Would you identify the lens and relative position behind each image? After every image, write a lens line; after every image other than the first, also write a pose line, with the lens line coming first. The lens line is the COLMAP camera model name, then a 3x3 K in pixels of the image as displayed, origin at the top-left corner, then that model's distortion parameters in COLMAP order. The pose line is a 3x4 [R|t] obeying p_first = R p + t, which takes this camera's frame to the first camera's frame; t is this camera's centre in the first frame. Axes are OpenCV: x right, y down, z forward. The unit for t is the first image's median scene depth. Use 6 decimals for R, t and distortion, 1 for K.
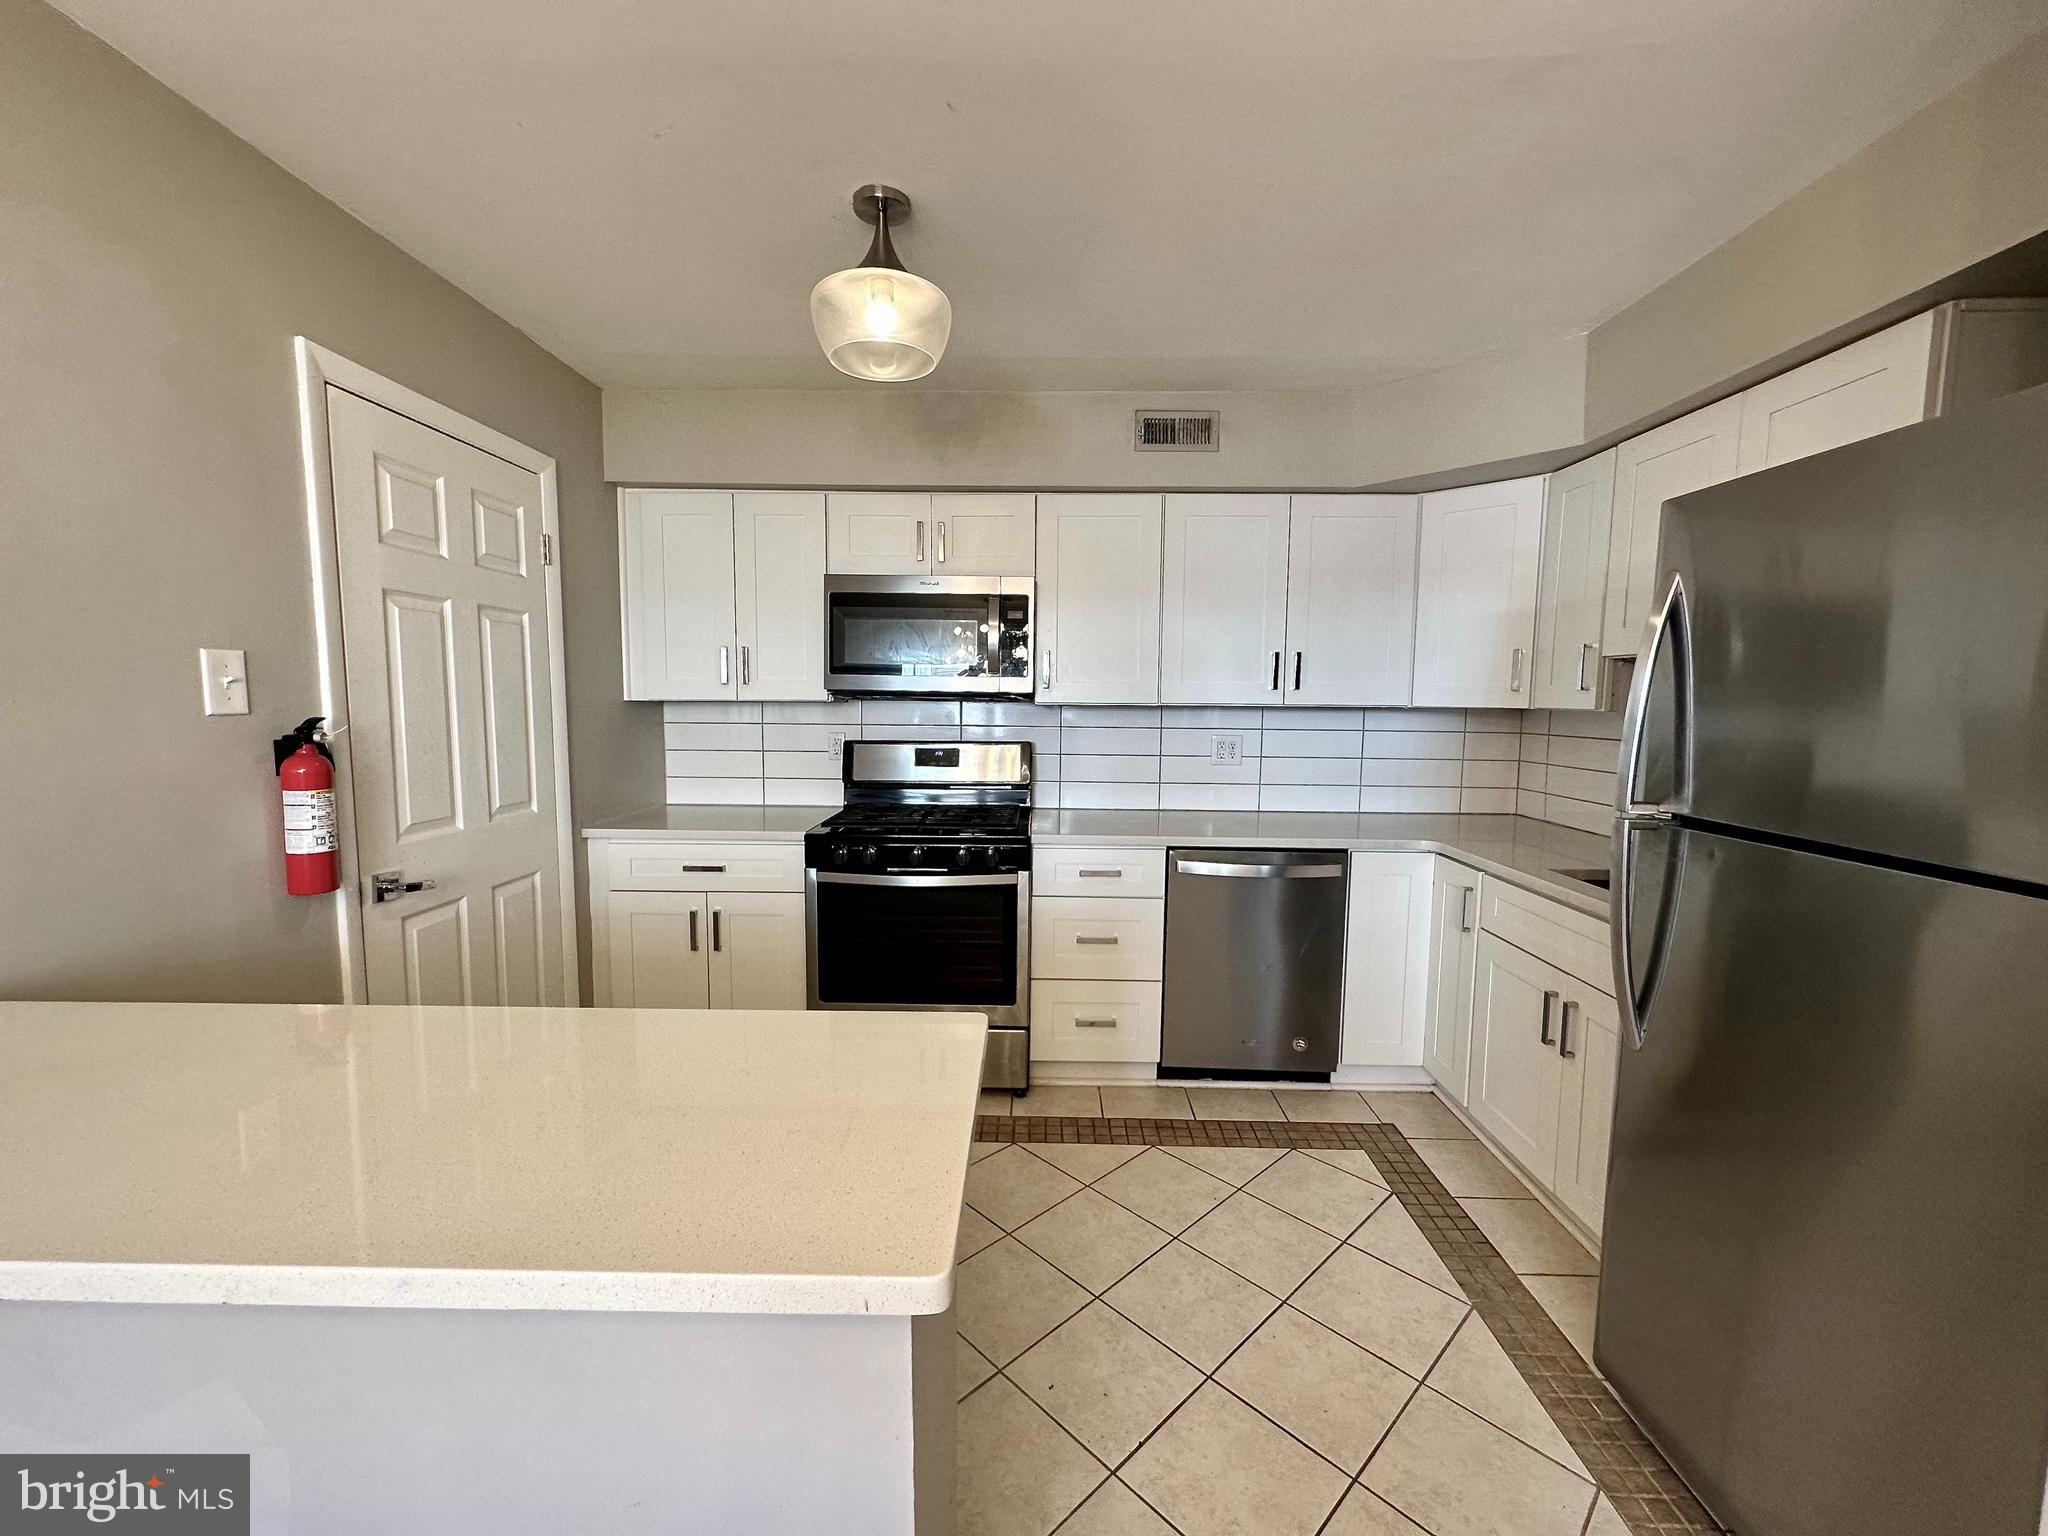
lens RADIAL K [[800.1, 0, 1024.0], [0, 800.1, 768.0], [0, 0, 1]] dist [0.021304, 0.000069]
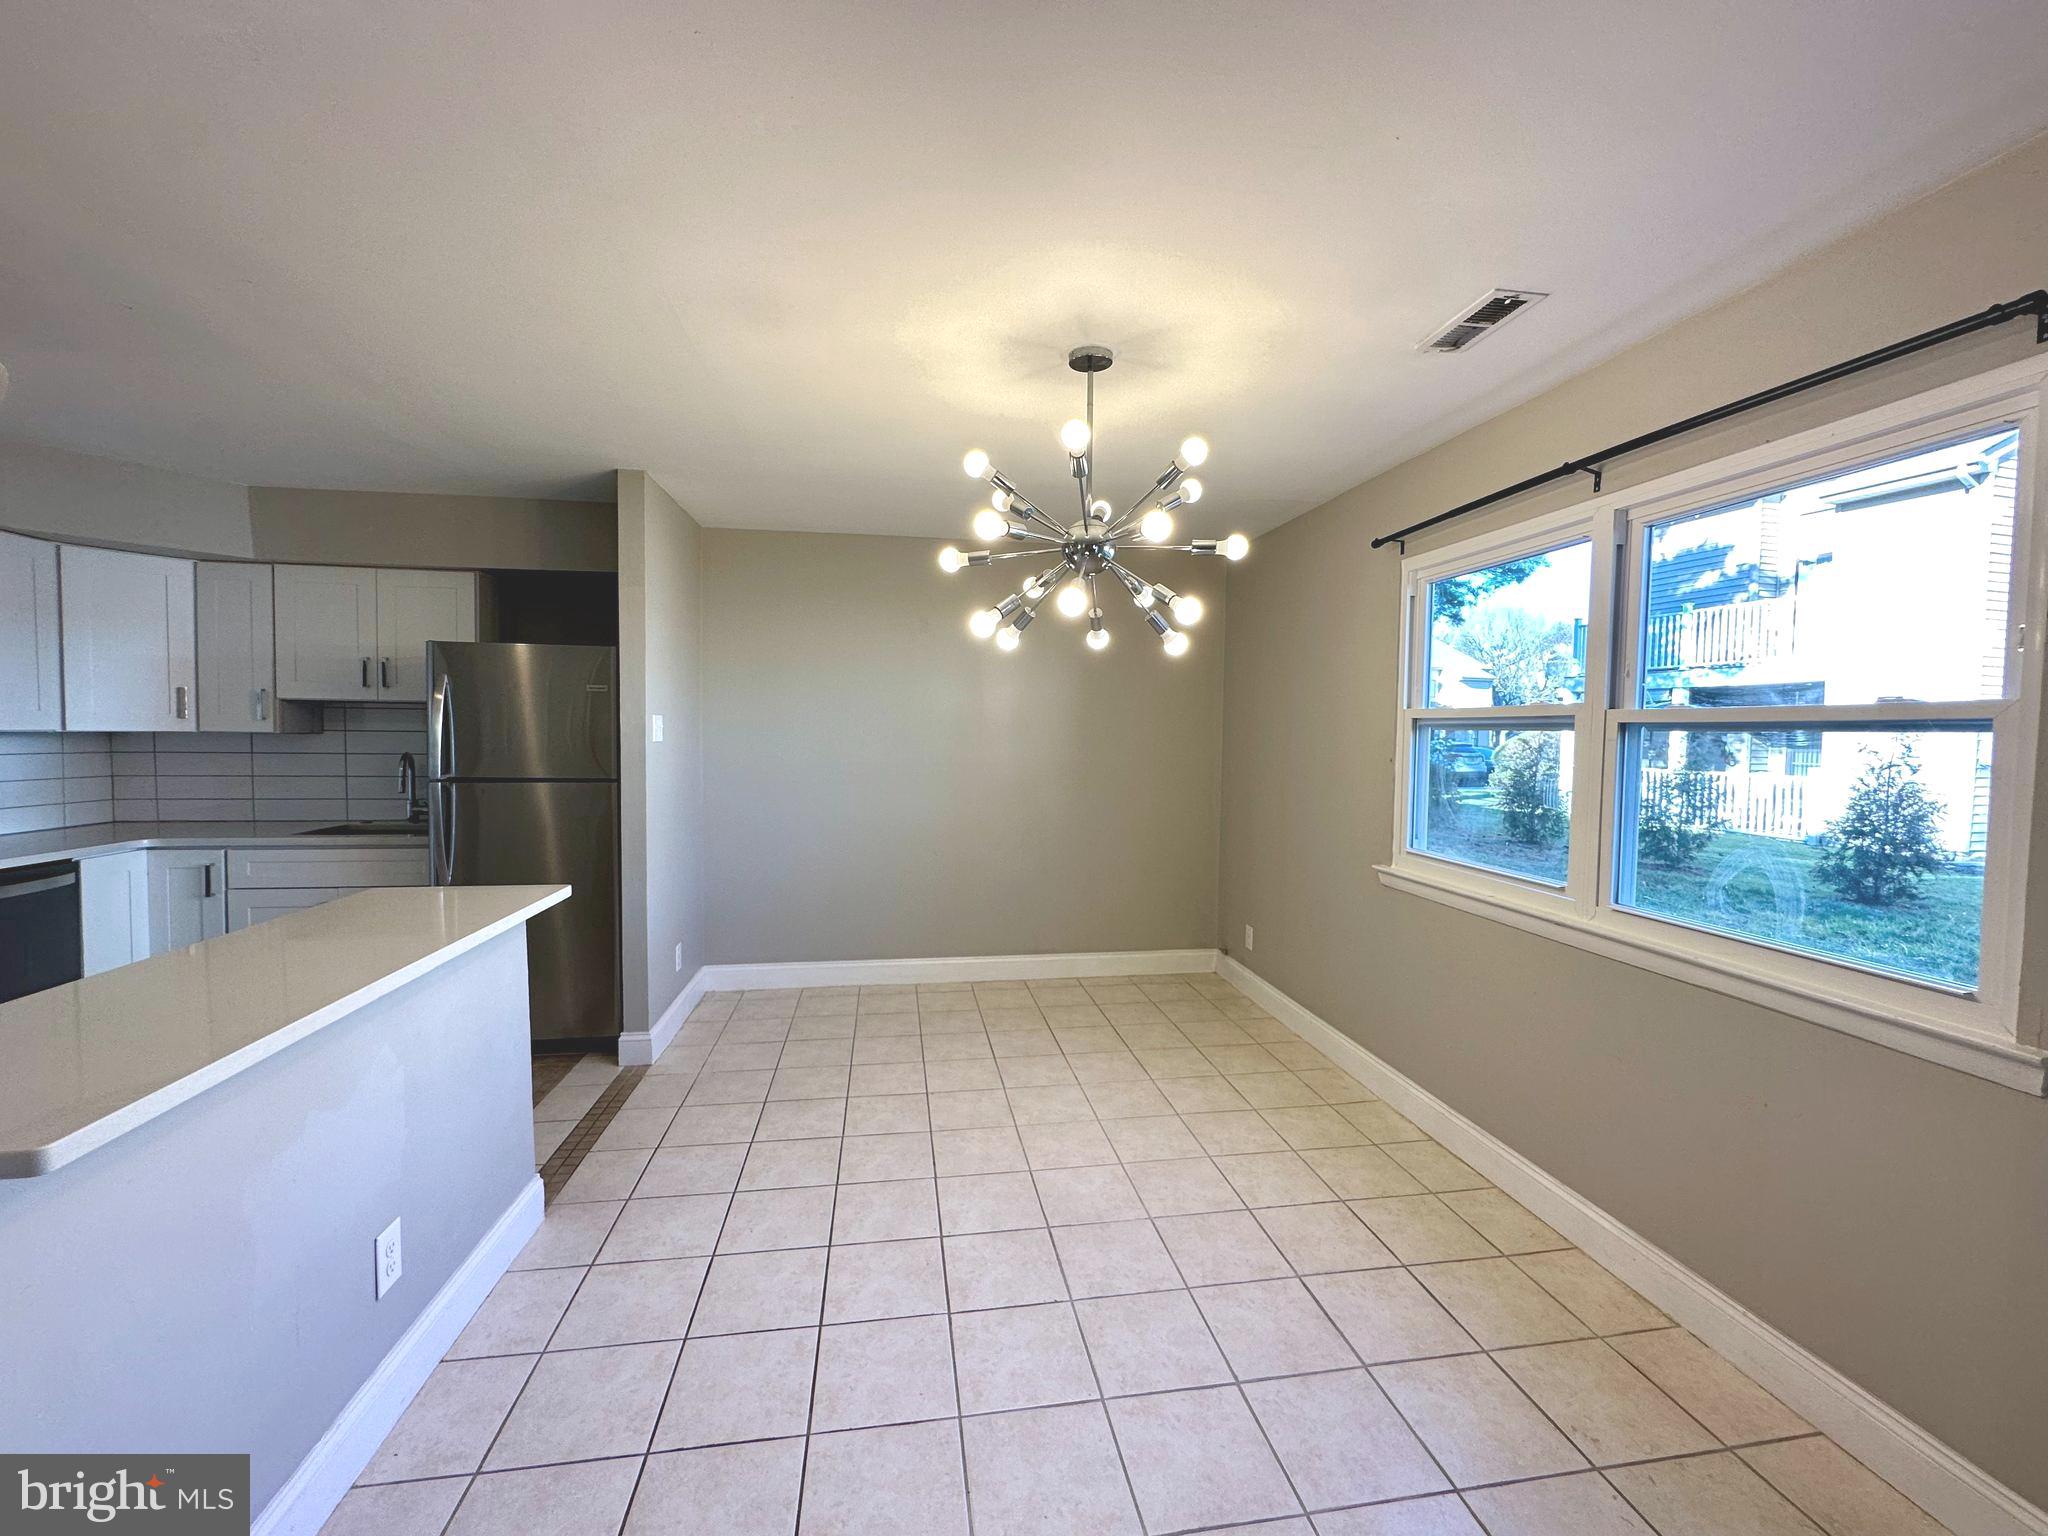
lens RADIAL K [[800.1, 0, 1024.0], [0, 800.1, 768.0], [0, 0, 1]] dist [0.021304, 0.000069]
pose [[-0.174123, -0.056923, 0.983077, -0.962928], [0.075330, 0.994632, 0.070935, -0.006155], [-0.981838, 0.086407, -0.168900, -0.120881]]
